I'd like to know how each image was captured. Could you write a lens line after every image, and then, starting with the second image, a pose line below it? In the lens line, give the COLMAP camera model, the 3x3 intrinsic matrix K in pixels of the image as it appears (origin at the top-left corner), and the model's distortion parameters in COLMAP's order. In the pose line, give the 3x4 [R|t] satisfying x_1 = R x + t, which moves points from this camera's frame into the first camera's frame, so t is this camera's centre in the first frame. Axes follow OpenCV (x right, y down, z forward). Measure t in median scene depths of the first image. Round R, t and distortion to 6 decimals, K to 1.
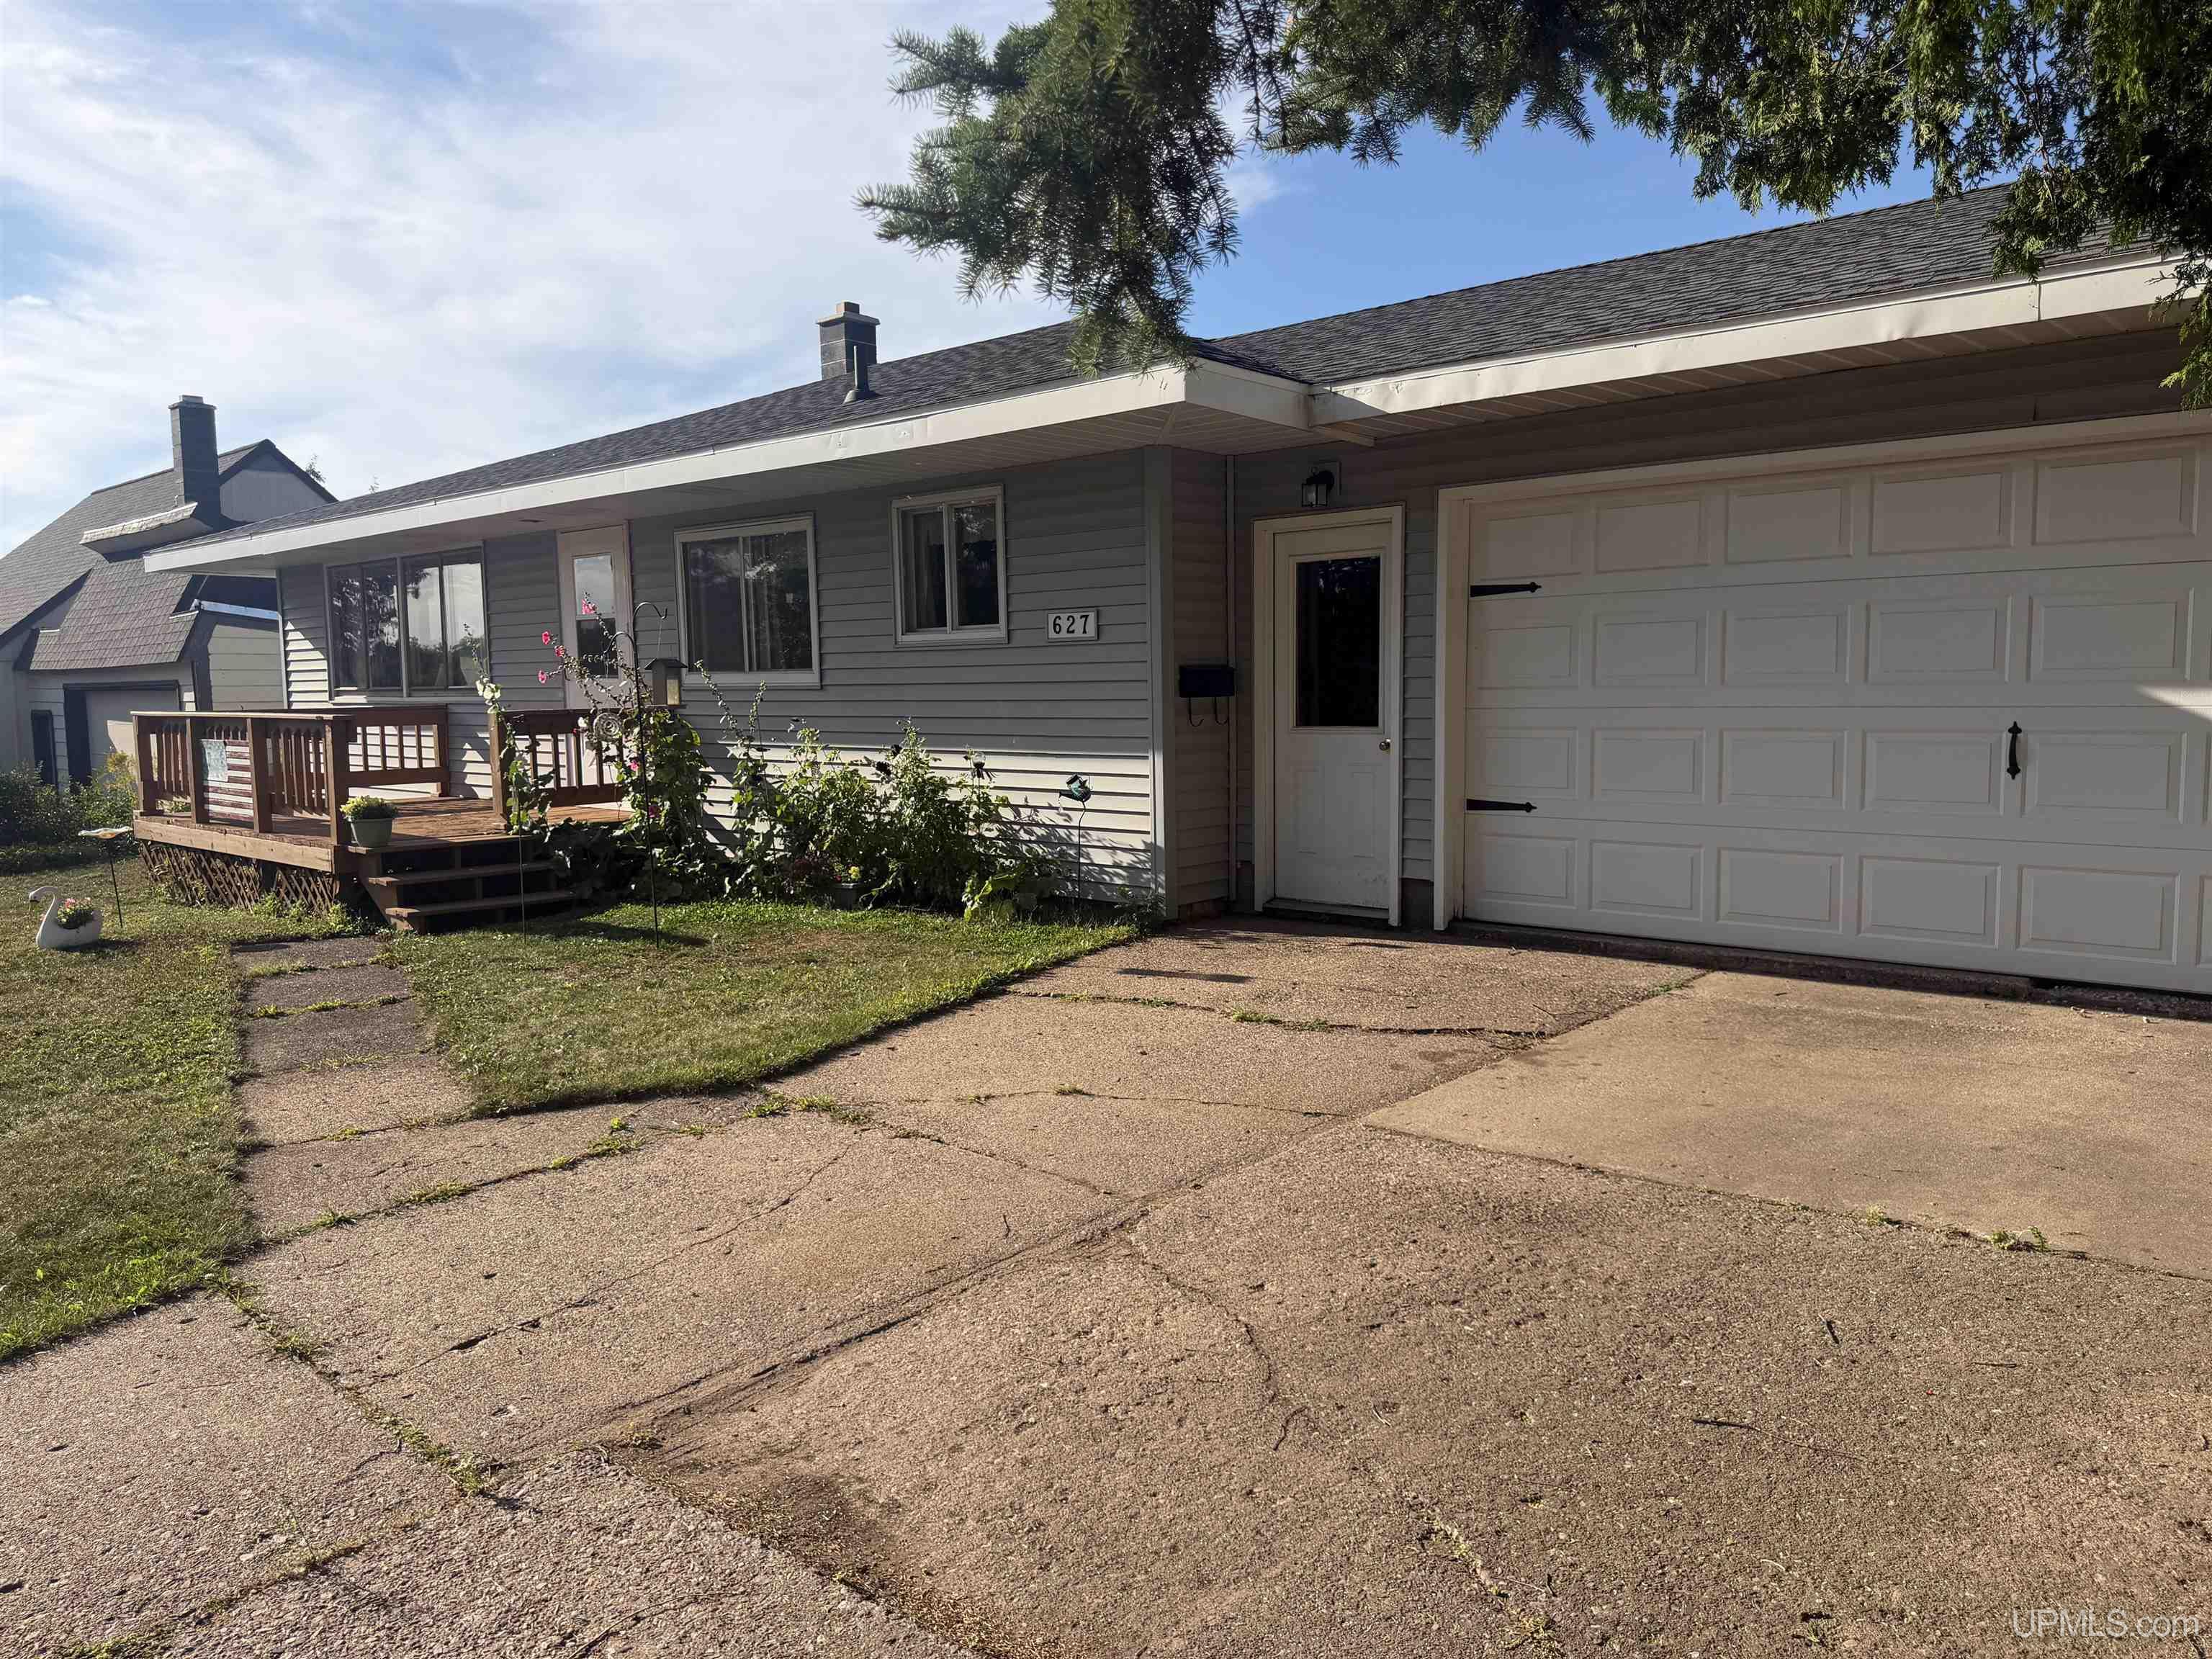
lens RADIAL K [[1504.2, 0, 1078.5], [0, 1504.2, 830.3], [0, 0, 1]] dist [0.069800, -0.101295]
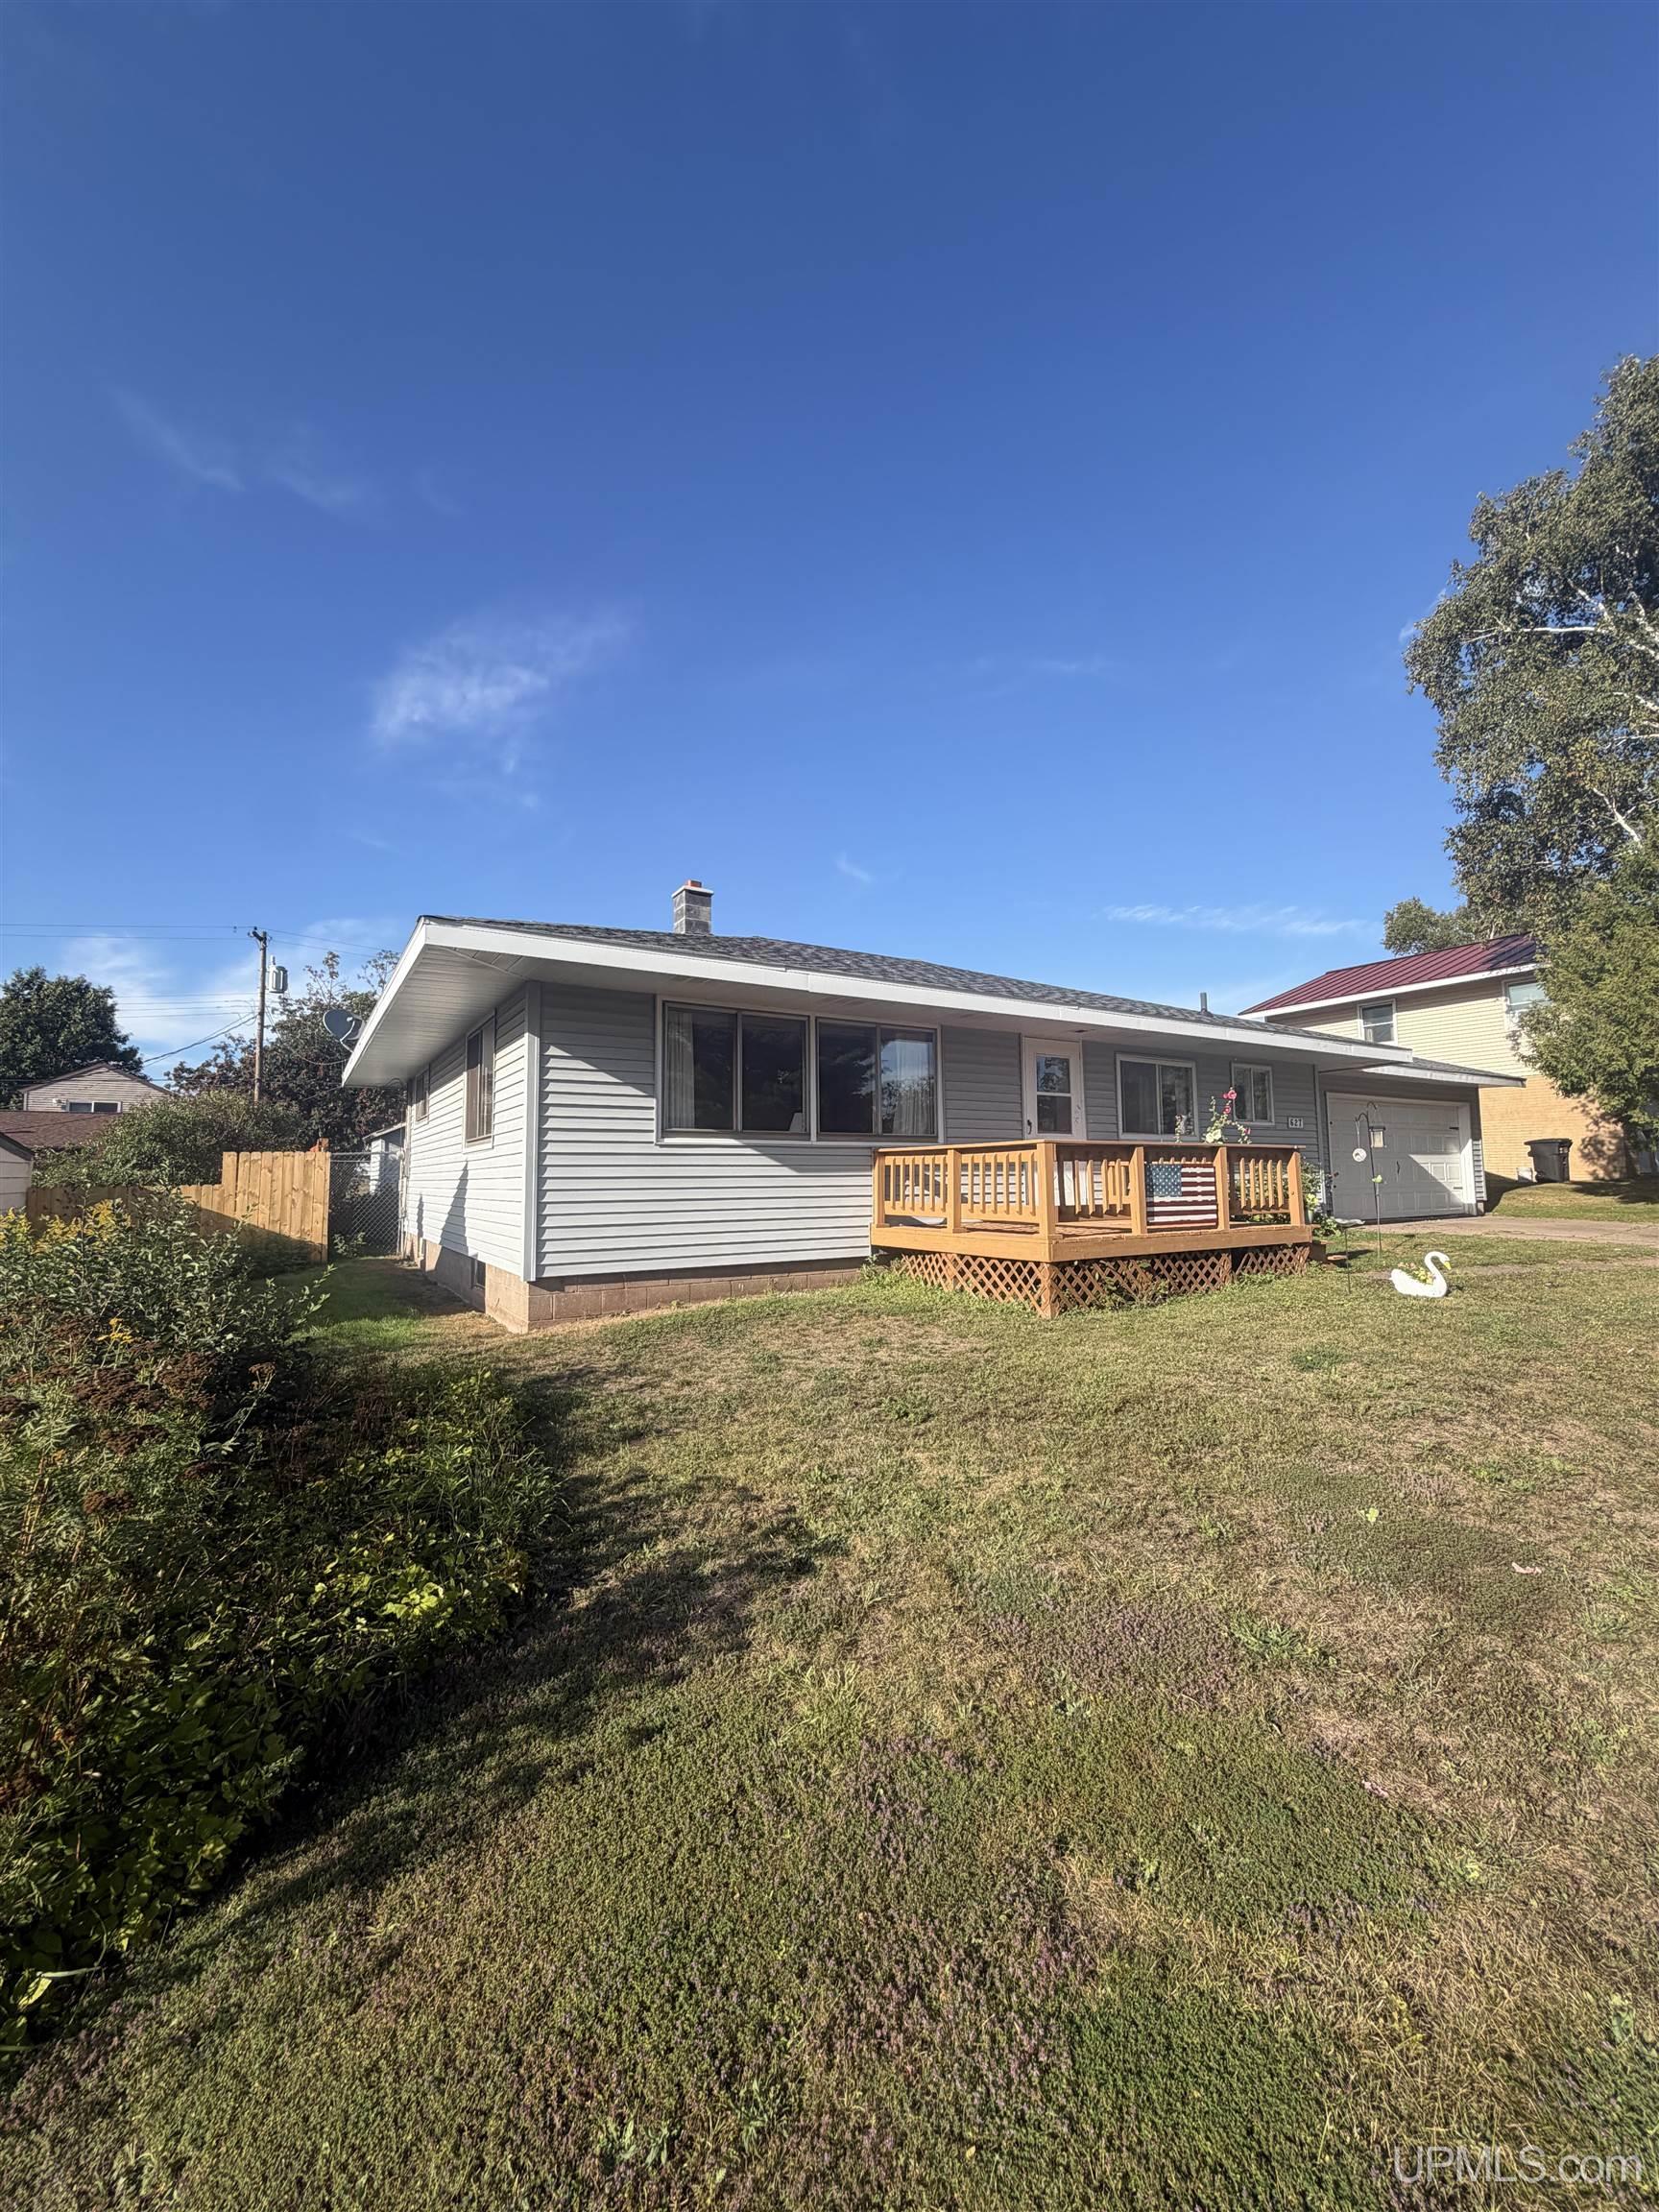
lens RADIAL K [[877.6, 0, 822.7], [0, 877.6, 1114.9], [0, 0, 1]] dist [-0.002195, 0.000837]
pose [[0.289900, 0.082367, 0.953506, -1.760783], [0.100269, 0.988193, -0.115849, -0.057173], [-0.951790, 0.129192, 0.278219, 1.394277]]
